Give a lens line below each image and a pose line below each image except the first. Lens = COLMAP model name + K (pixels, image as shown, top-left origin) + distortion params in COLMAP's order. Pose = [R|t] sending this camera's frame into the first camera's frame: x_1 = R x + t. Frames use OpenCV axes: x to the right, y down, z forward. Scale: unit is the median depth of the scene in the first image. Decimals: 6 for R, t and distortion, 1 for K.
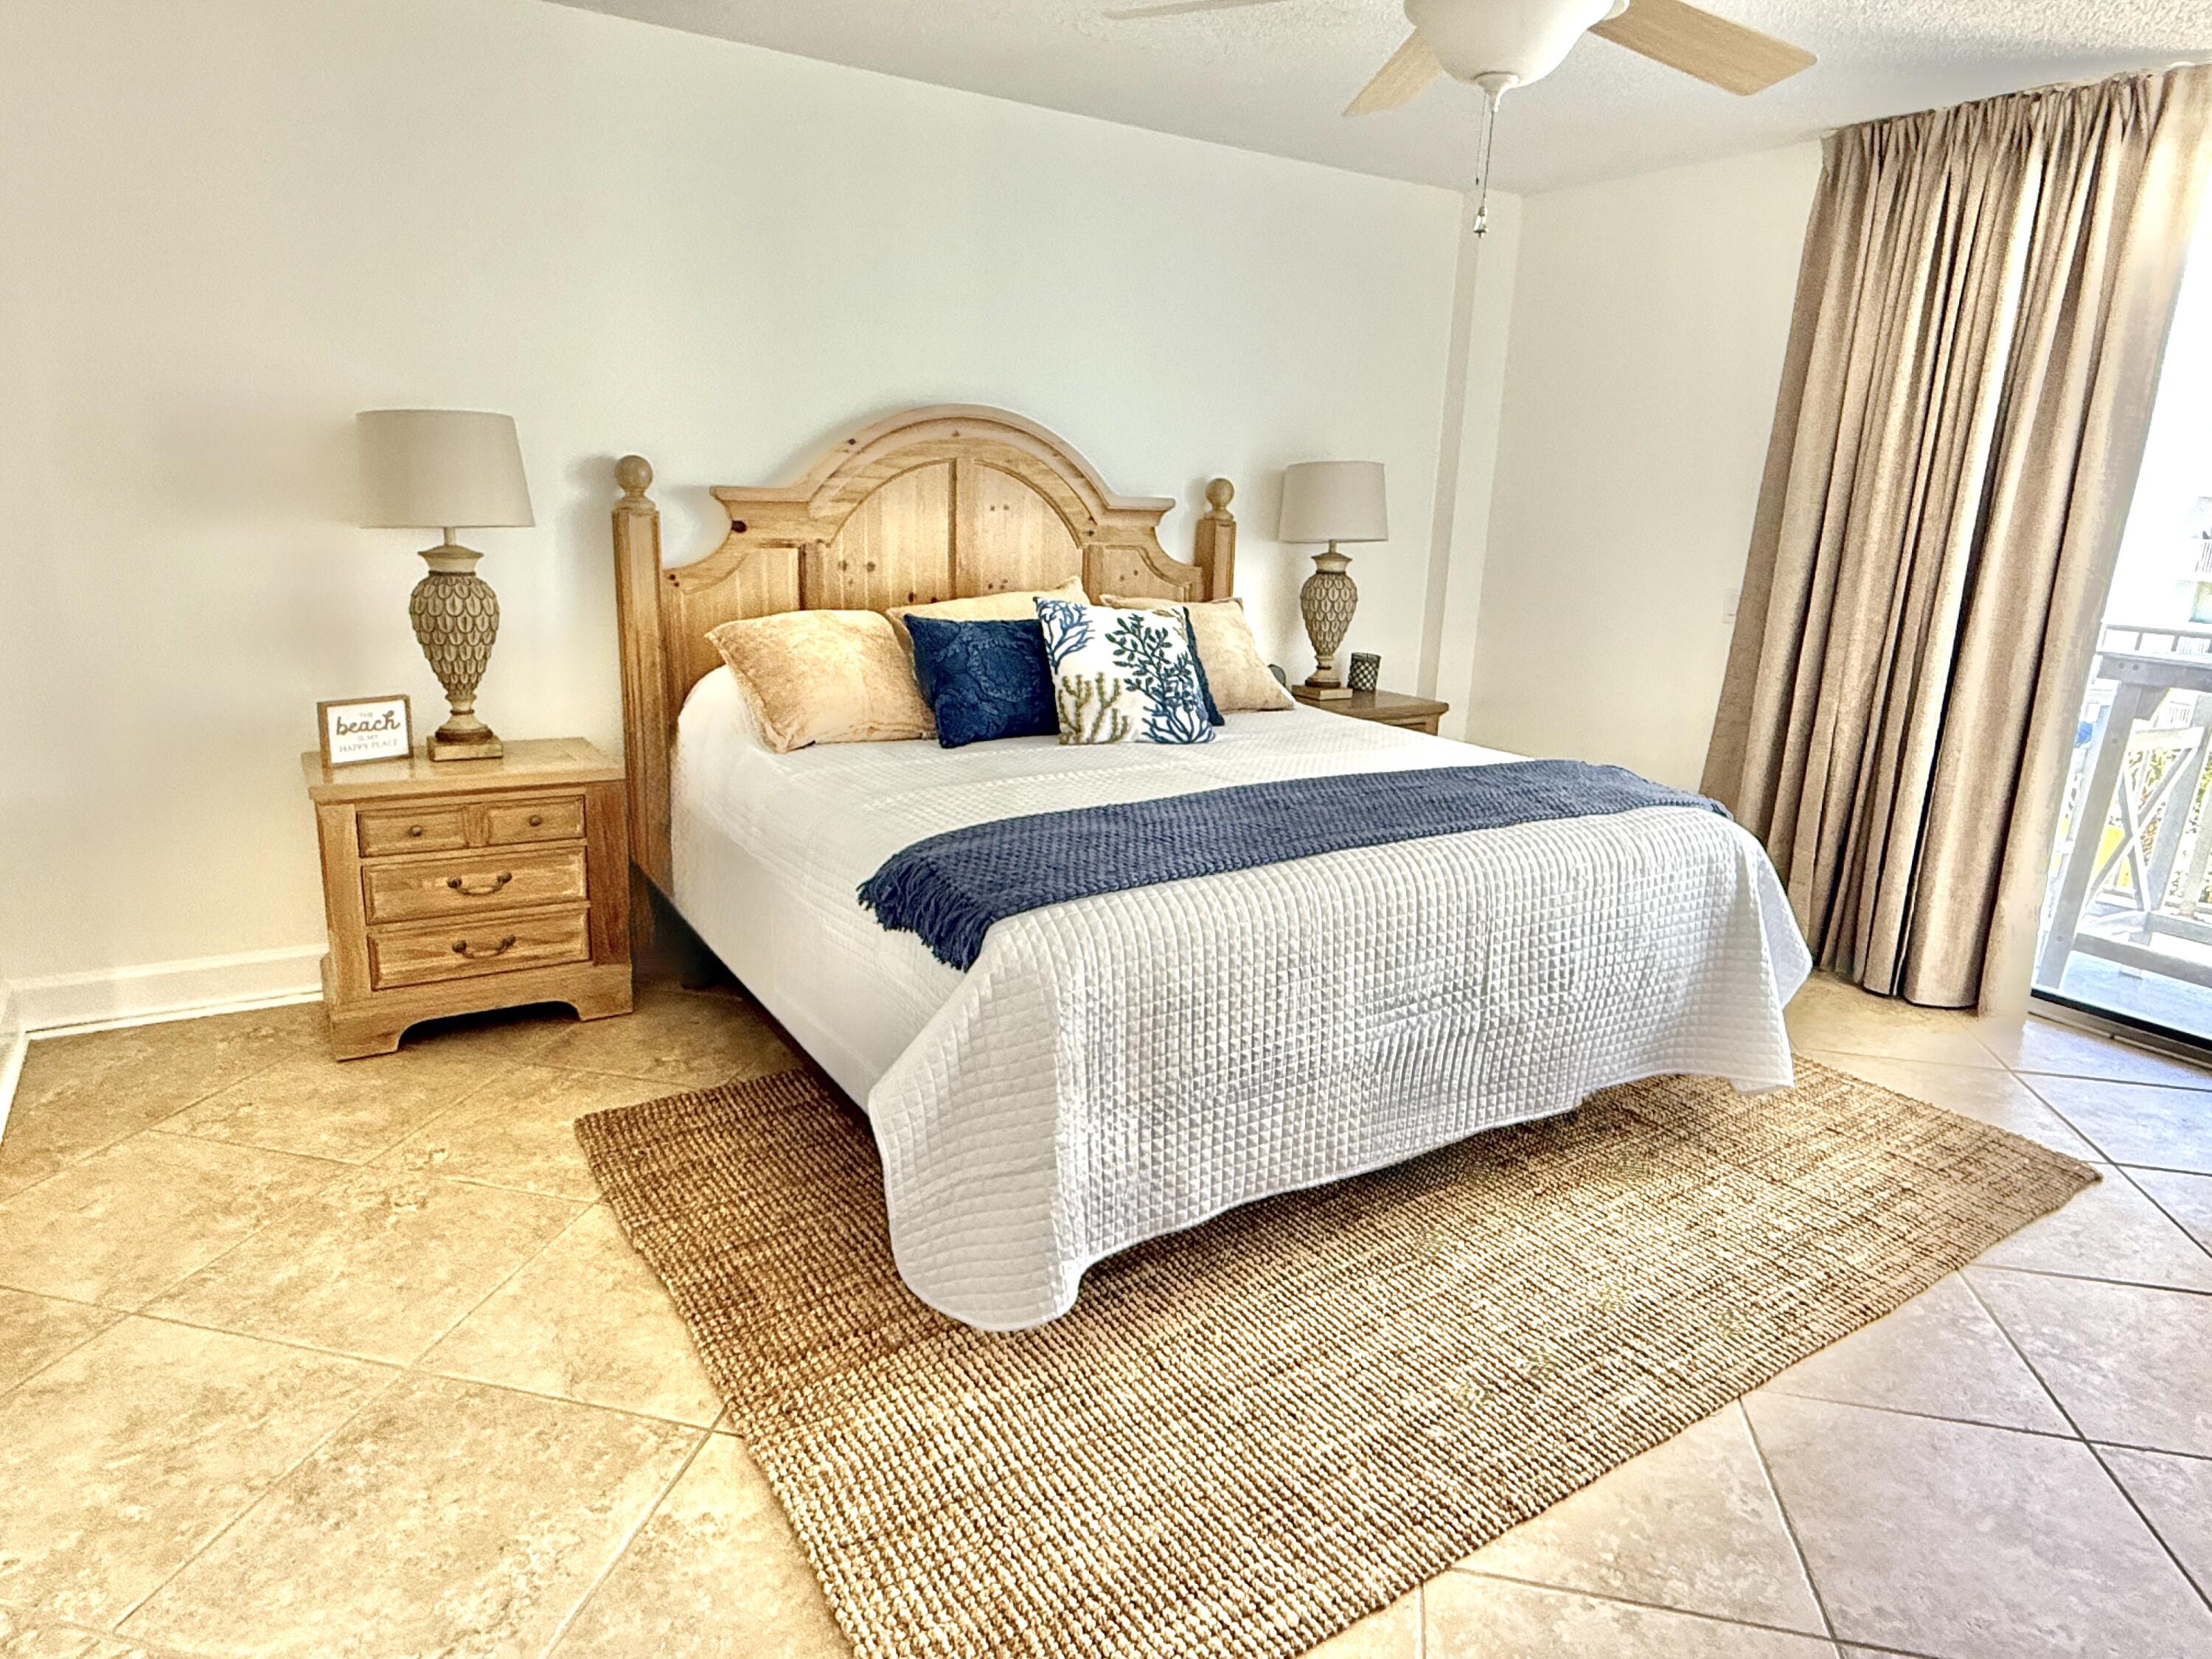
lens RADIAL K [[1344.5, 0, 1112.4], [0, 1344.5, 842.3], [0, 0, 1]] dist [0.001806, -0.001186]
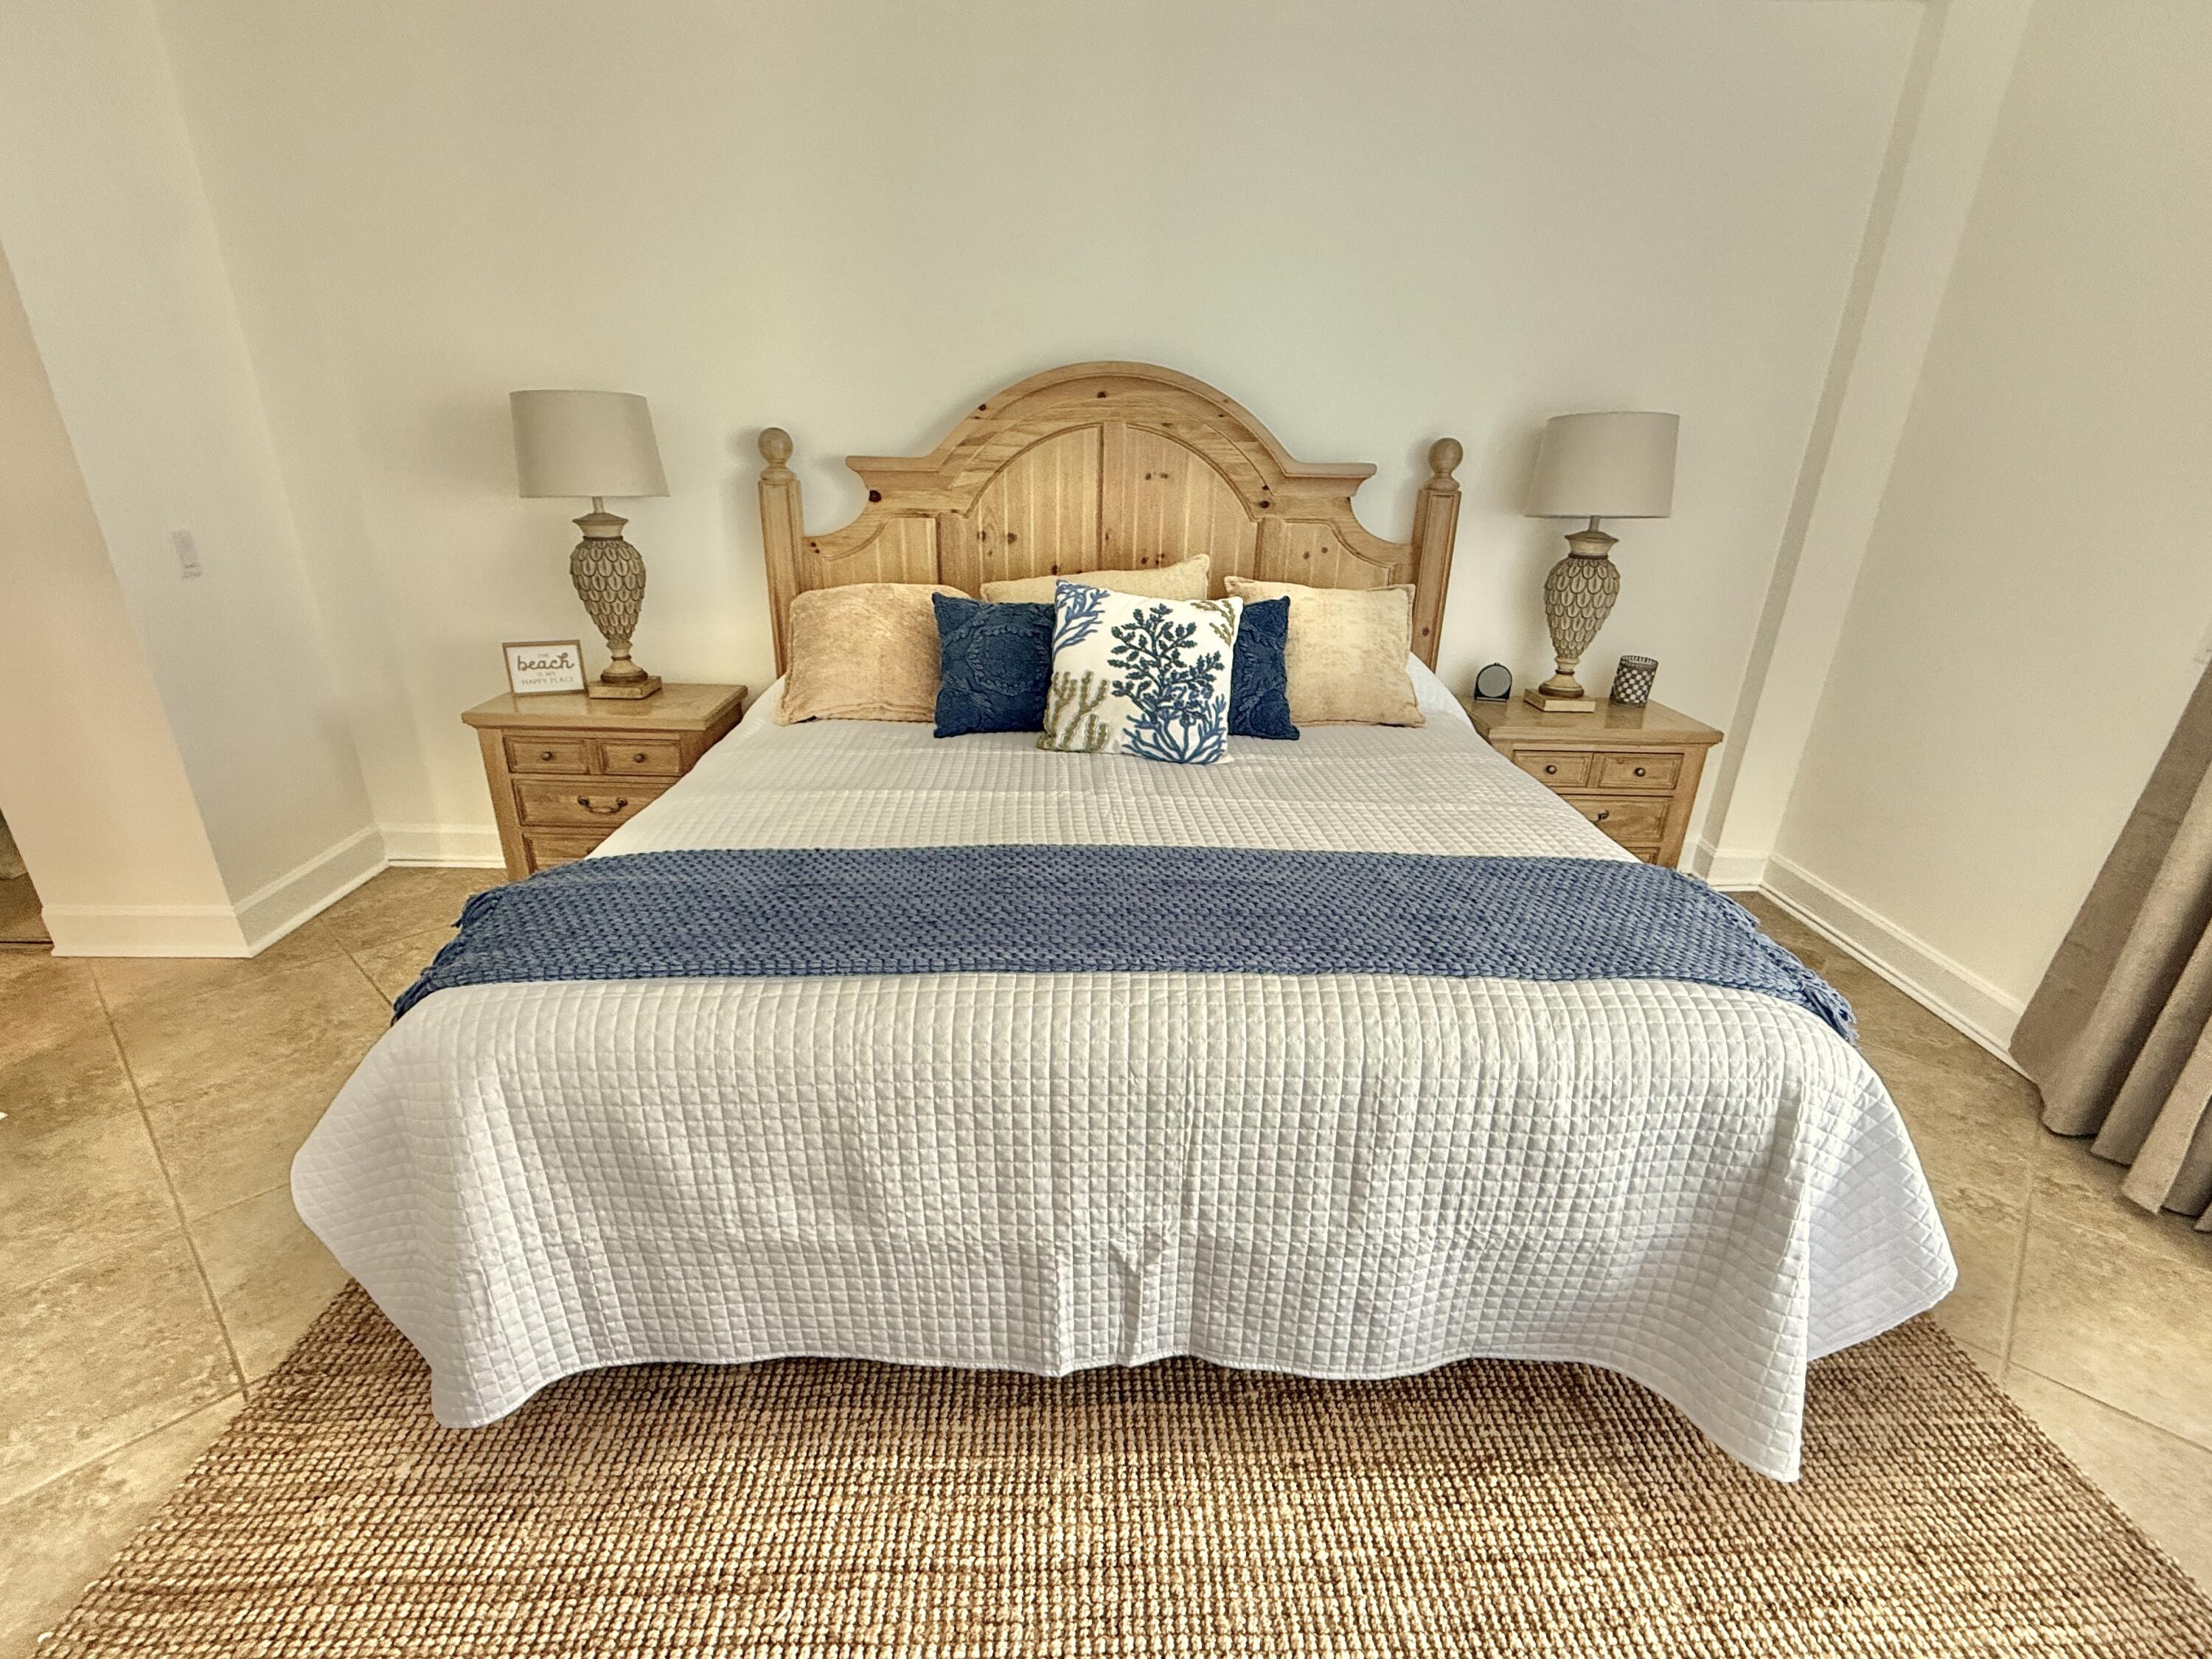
lens RADIAL K [[1040.1, 0, 1090.5], [0, 1040.1, 888.6], [0, 0, 1]] dist [-0.001477, 0.001503]
pose [[0.848333, 0.192921, -0.493065, 0.357694], [-0.122214, 0.977456, 0.172175, -0.104128], [0.515166, -0.085802, 0.852785, 0.399443]]
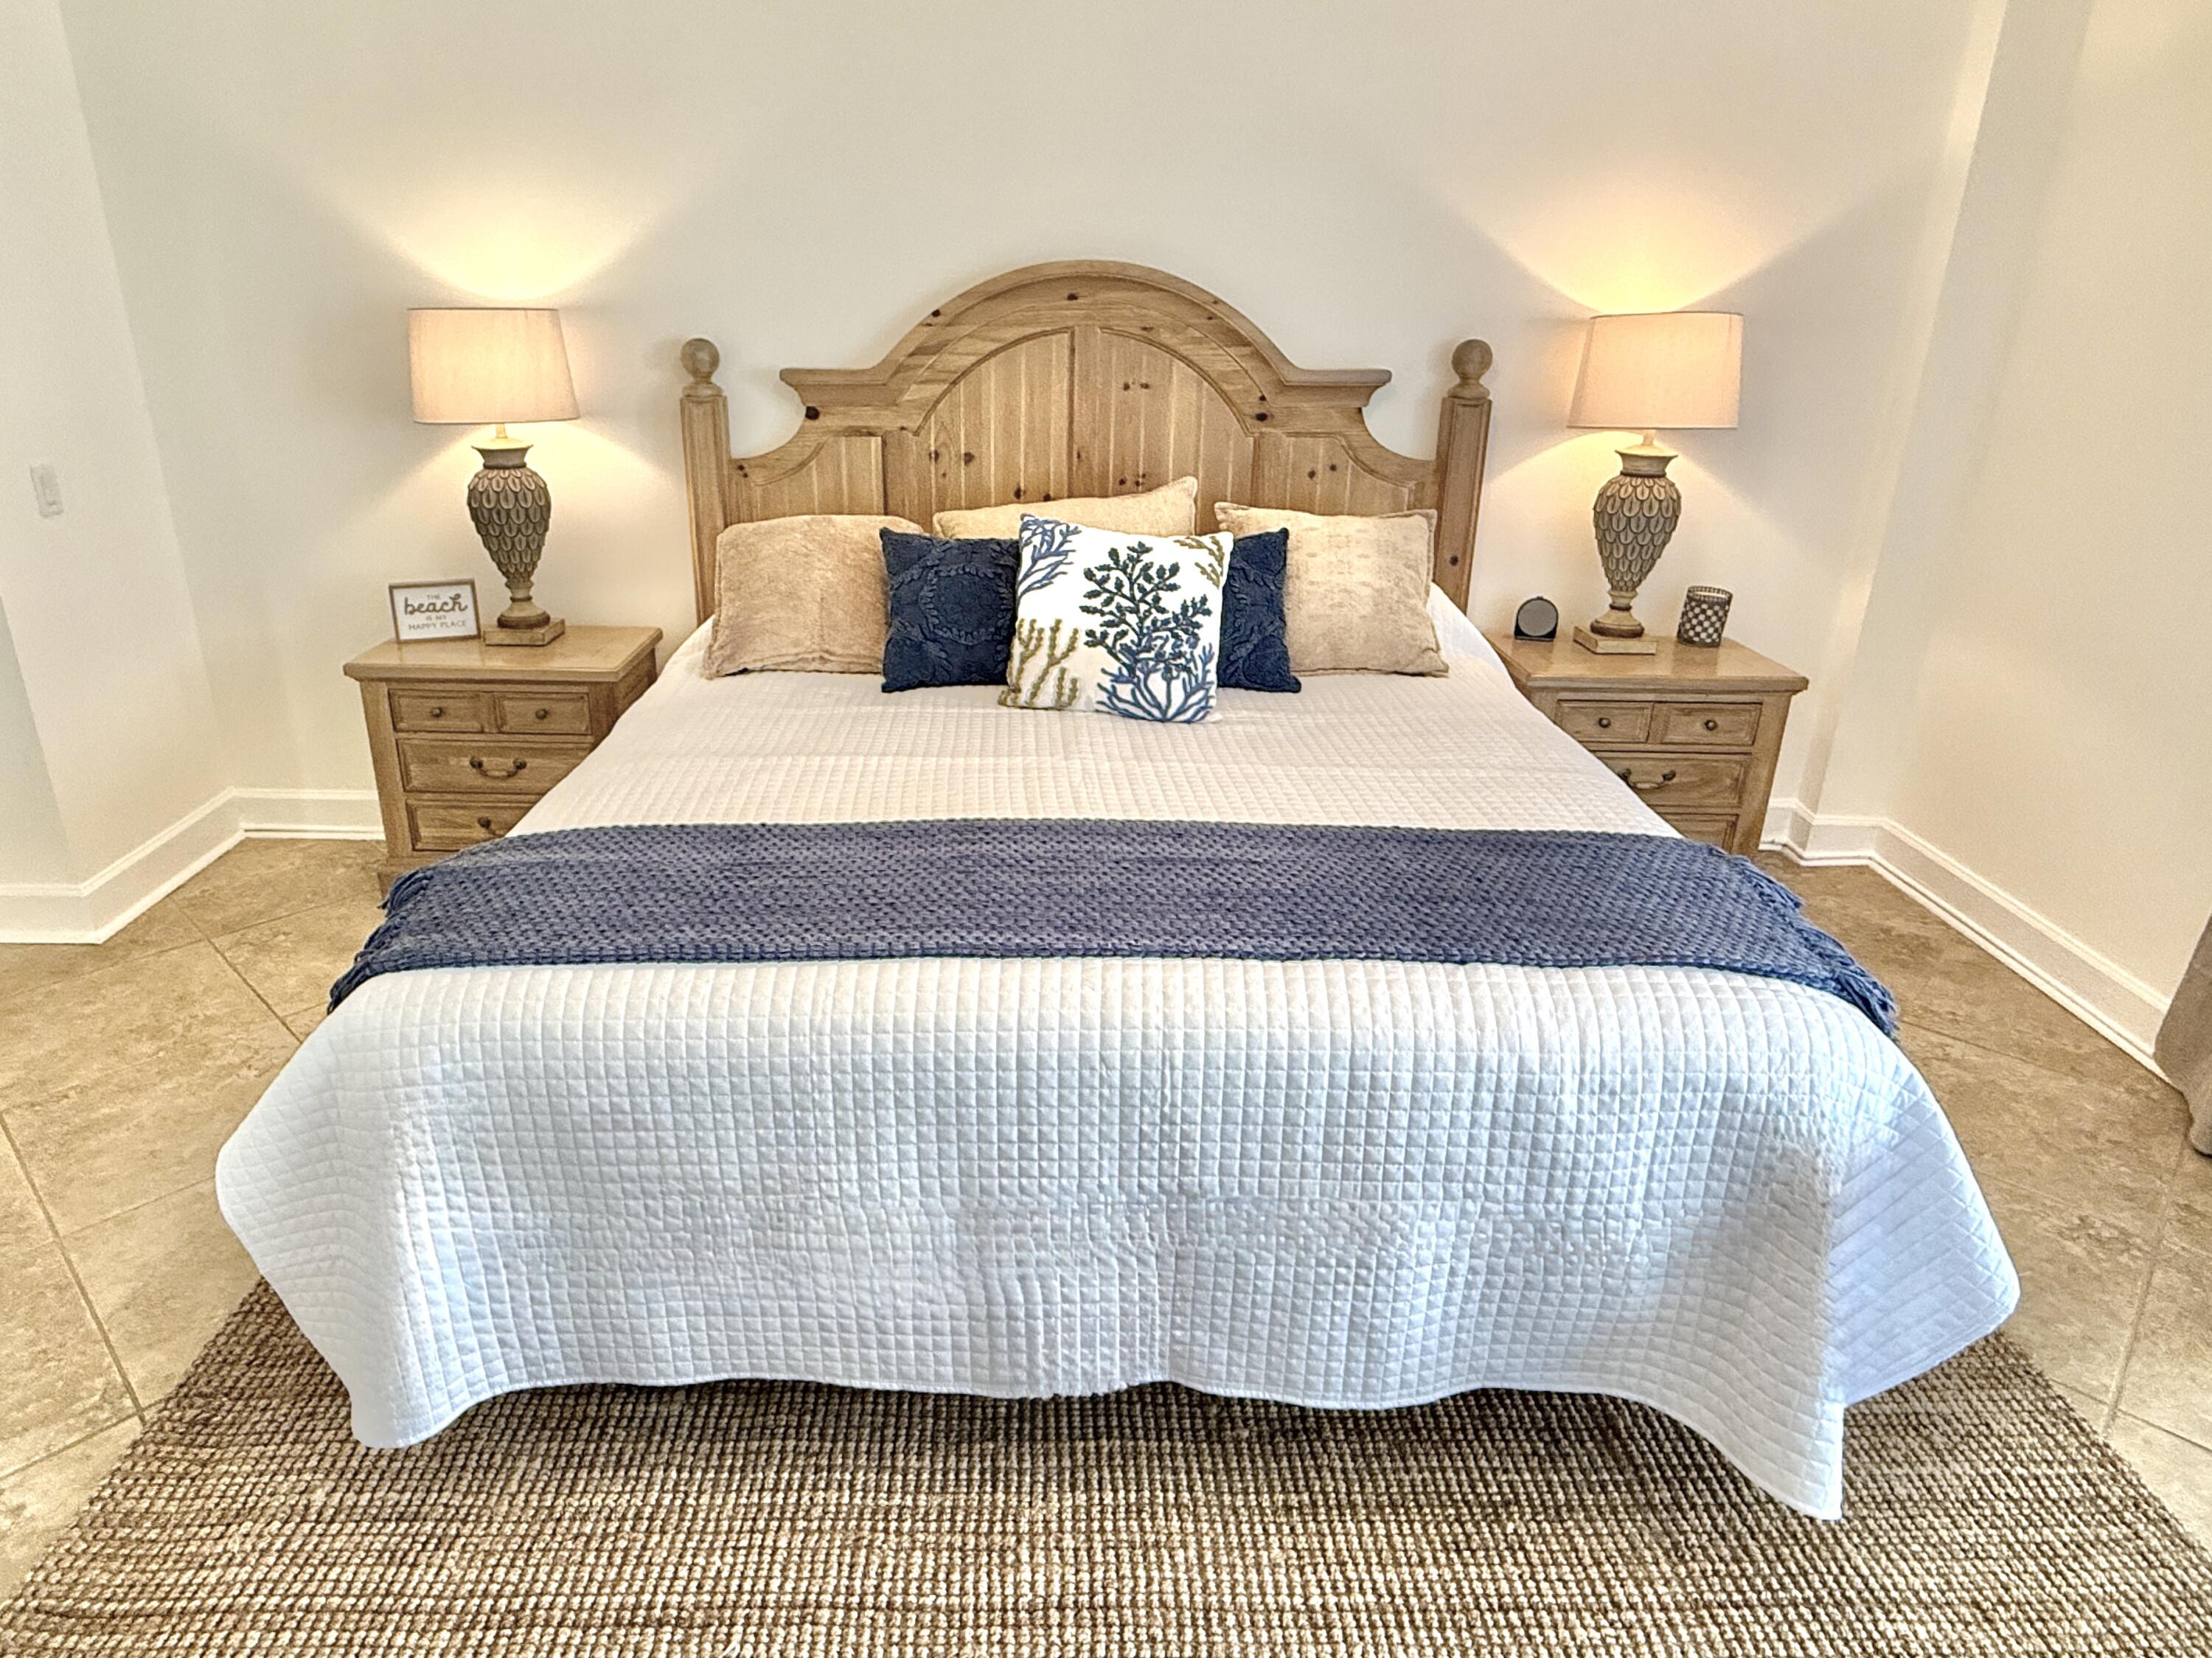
lens RADIAL K [[1341.0, 0, 1022.0], [0, 1341.0, 798.3], [0, 0, 1]] dist [-0.005325, 0.001563]
pose [[0.833286, 0.168301, -0.526602, 0.402420], [-0.115762, 0.984537, 0.131476, -0.123254], [0.540587, -0.048596, 0.839883, 0.323689]]
